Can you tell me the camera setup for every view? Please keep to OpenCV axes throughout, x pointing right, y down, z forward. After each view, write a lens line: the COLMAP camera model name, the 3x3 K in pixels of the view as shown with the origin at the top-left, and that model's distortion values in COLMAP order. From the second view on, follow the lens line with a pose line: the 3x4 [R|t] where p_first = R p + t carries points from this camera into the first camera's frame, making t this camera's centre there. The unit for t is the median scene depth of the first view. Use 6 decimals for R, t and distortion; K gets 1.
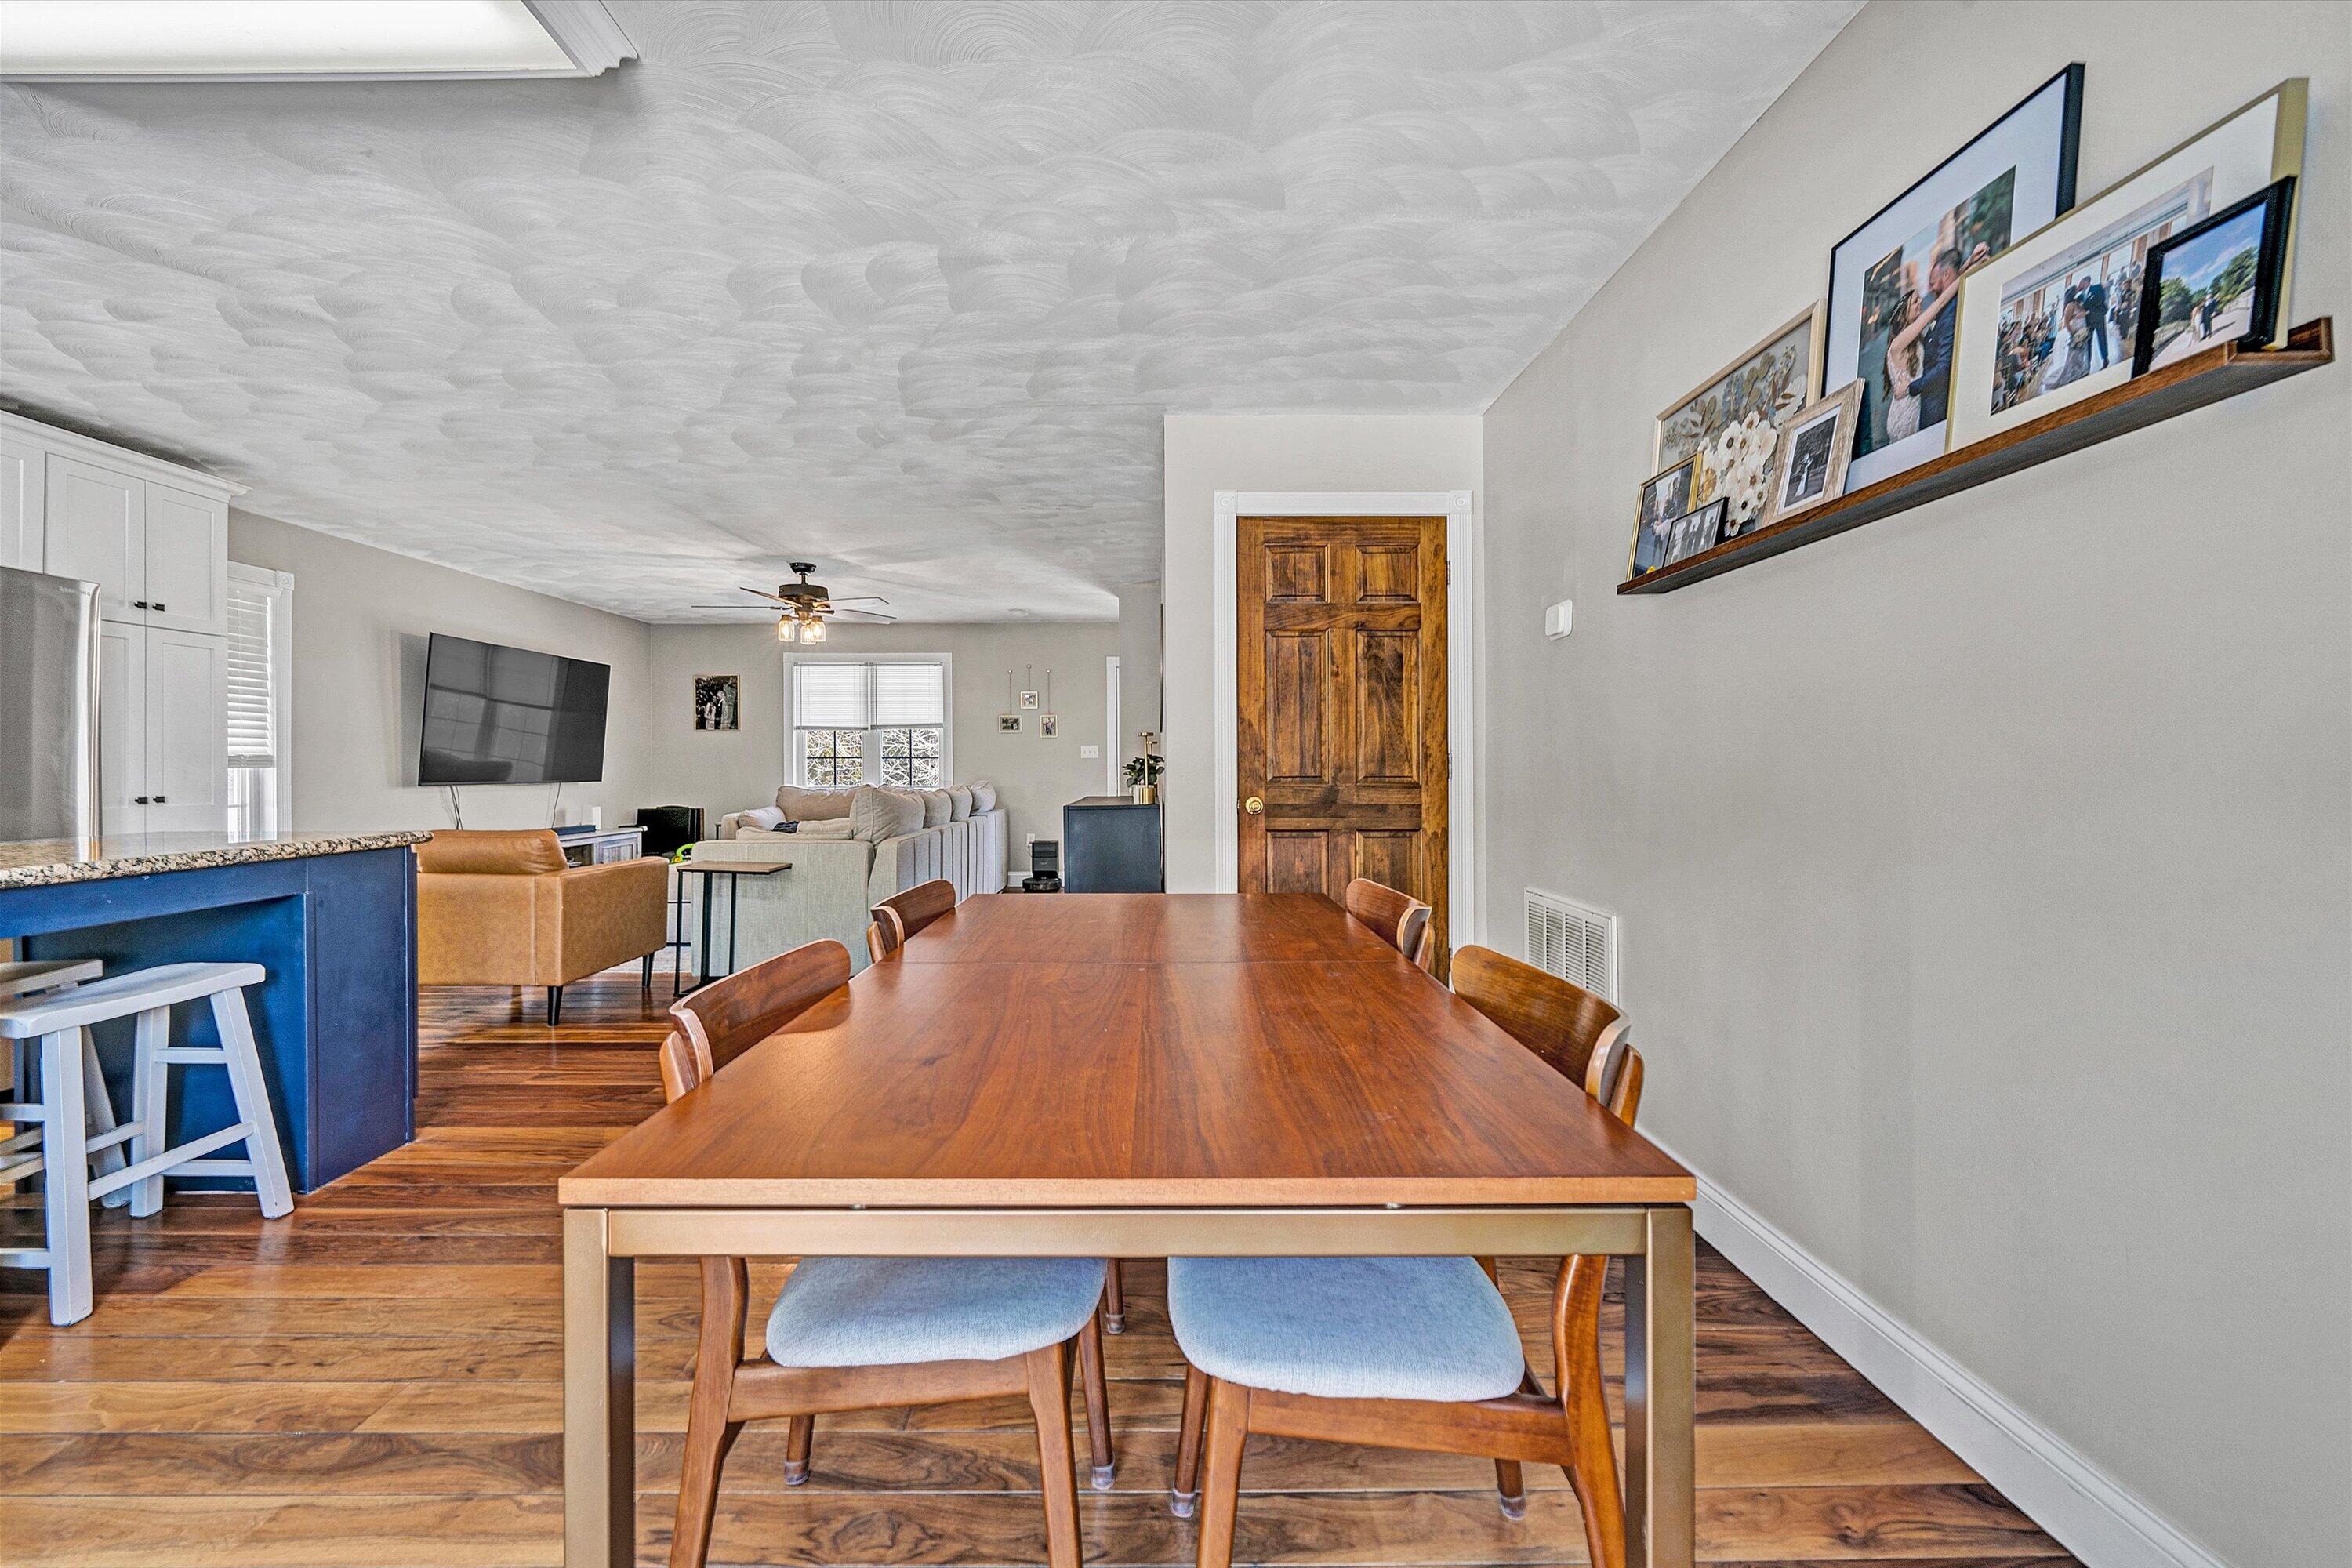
lens RADIAL K [[846.2, 0, 1158.2], [0, 846.2, 762.7], [0, 0, 1]] dist [-0.008015, 0.000332]
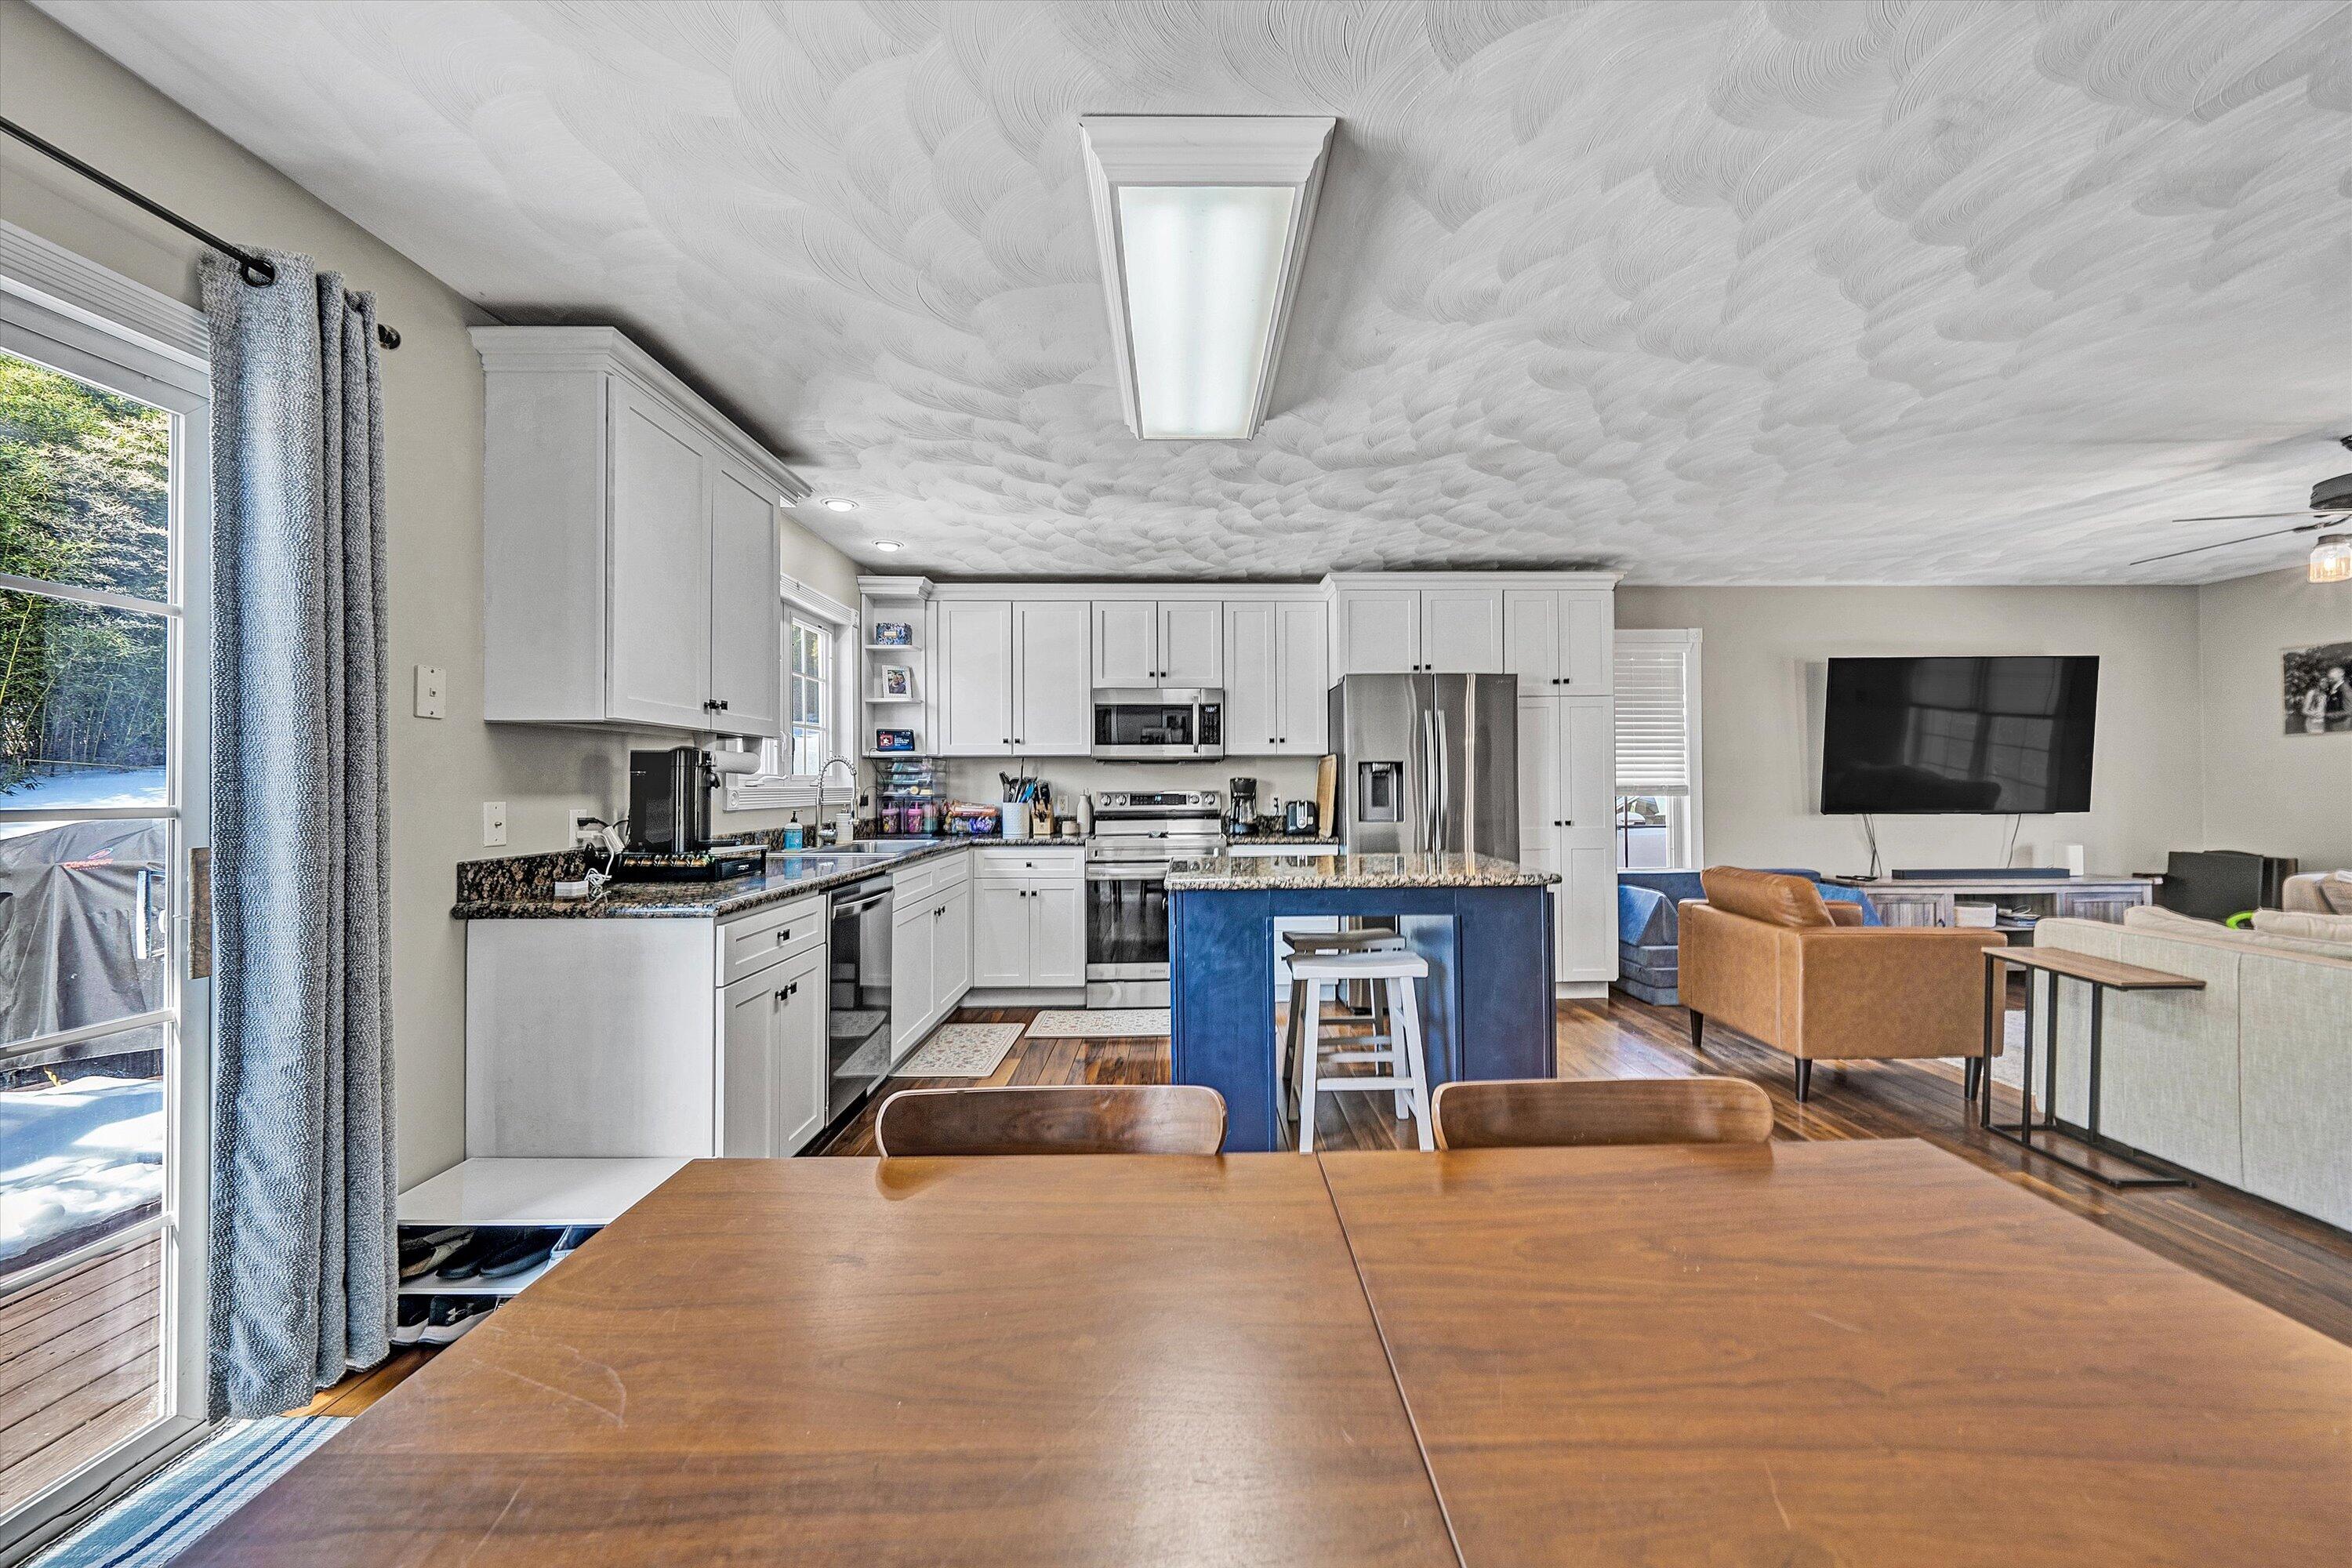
lens RADIAL K [[846.2, 0, 1199.0], [0, 846.2, 773.2], [0, 0, 1]] dist [-0.008015, 0.000332]
pose [[0.022079, -0.008141, -0.999723, 0.159828], [0.011471, 0.999903, -0.007889, -0.032592], [0.999690, -0.011293, 0.022170, 0.374899]]
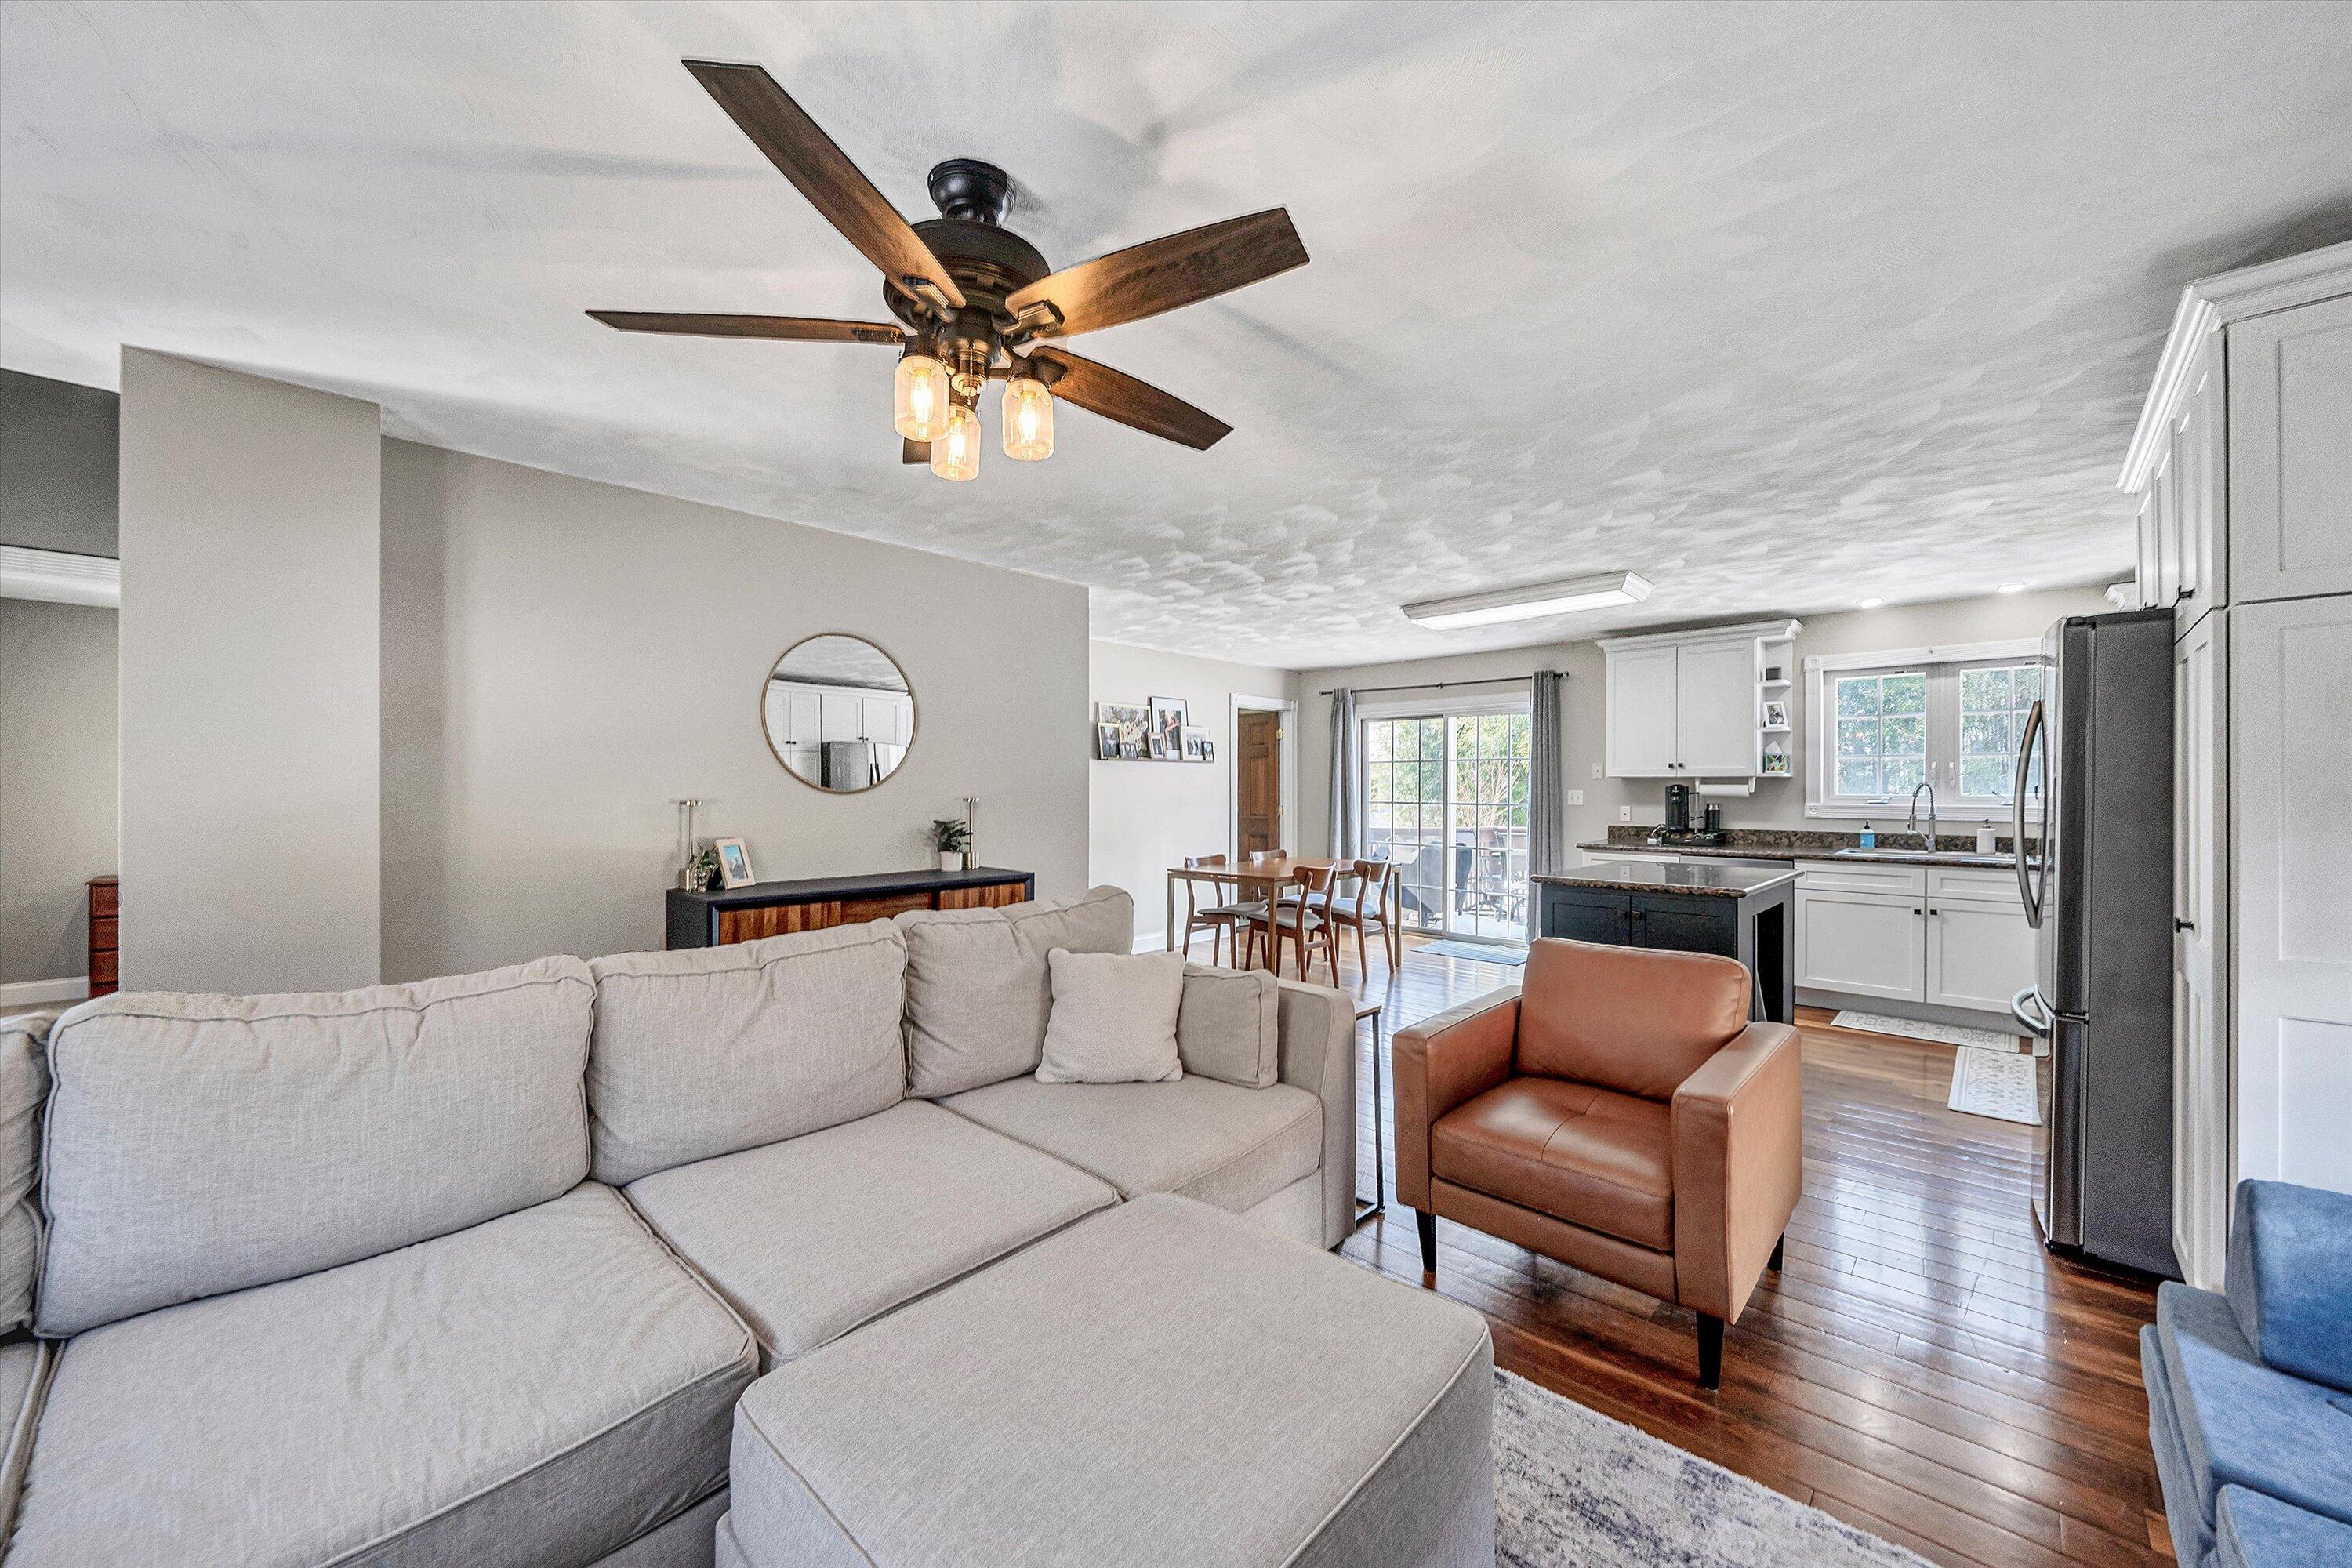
lens RADIAL K [[888.1, 0, 1176.0], [0, 888.1, 789.9], [0, 0, 1]] dist [-0.015518, -0.000089]
pose [[-0.727403, 0.004435, 0.686197, -1.122916], [-0.000419, 0.999976, -0.006907, -0.044642], [-0.686211, -0.005312, -0.727383, 1.940461]]
